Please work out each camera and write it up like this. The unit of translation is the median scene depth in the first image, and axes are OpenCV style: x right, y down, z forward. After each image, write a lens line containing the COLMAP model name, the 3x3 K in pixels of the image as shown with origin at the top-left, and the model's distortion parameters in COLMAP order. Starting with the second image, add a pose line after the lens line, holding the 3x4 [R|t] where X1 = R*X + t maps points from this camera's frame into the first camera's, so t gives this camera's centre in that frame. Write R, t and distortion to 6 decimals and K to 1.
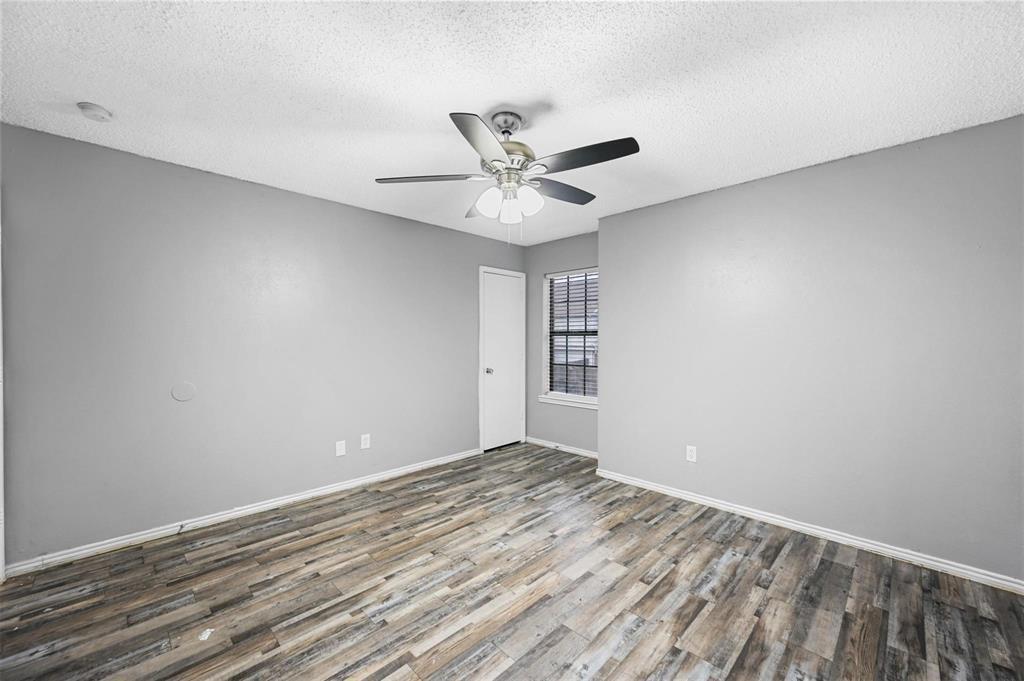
lens RADIAL K [[401.8, 0, 518.0], [0, 401.8, 340.3], [0, 0, 1]] dist [-0.000695, -0.000052]
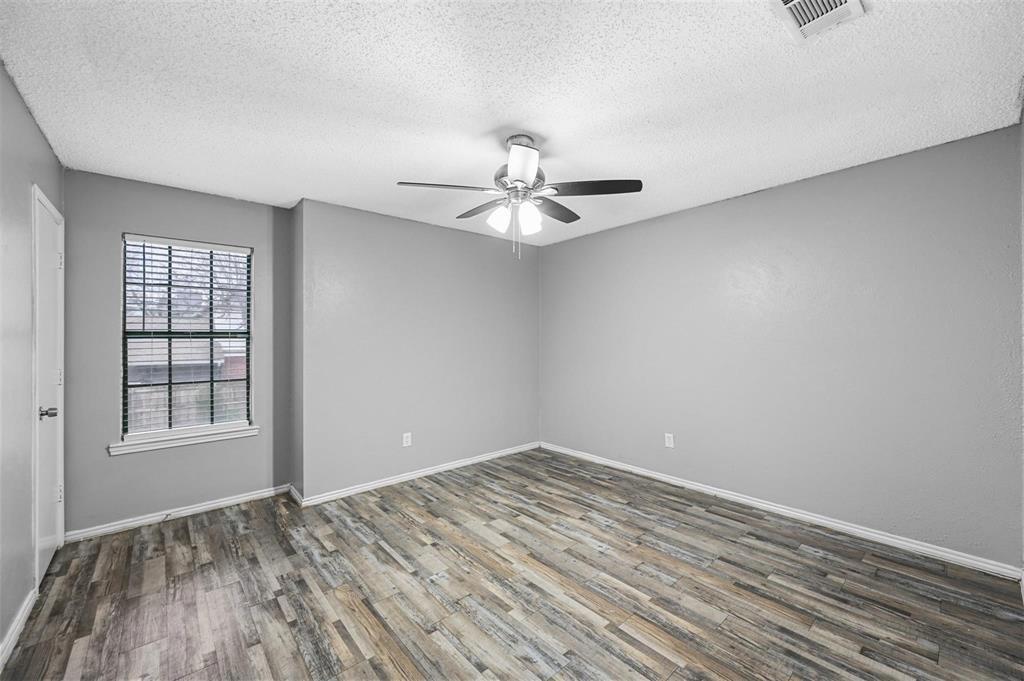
lens RADIAL K [[401.8, 0, 518.2], [0, 401.8, 338.2], [0, 0, 1]] dist [-0.000695, -0.000052]
pose [[0.070006, 0.002193, 0.997544, -0.855016], [0.011290, 0.999932, -0.002991, -0.006228], [-0.997483, 0.011472, 0.069977, 0.712611]]
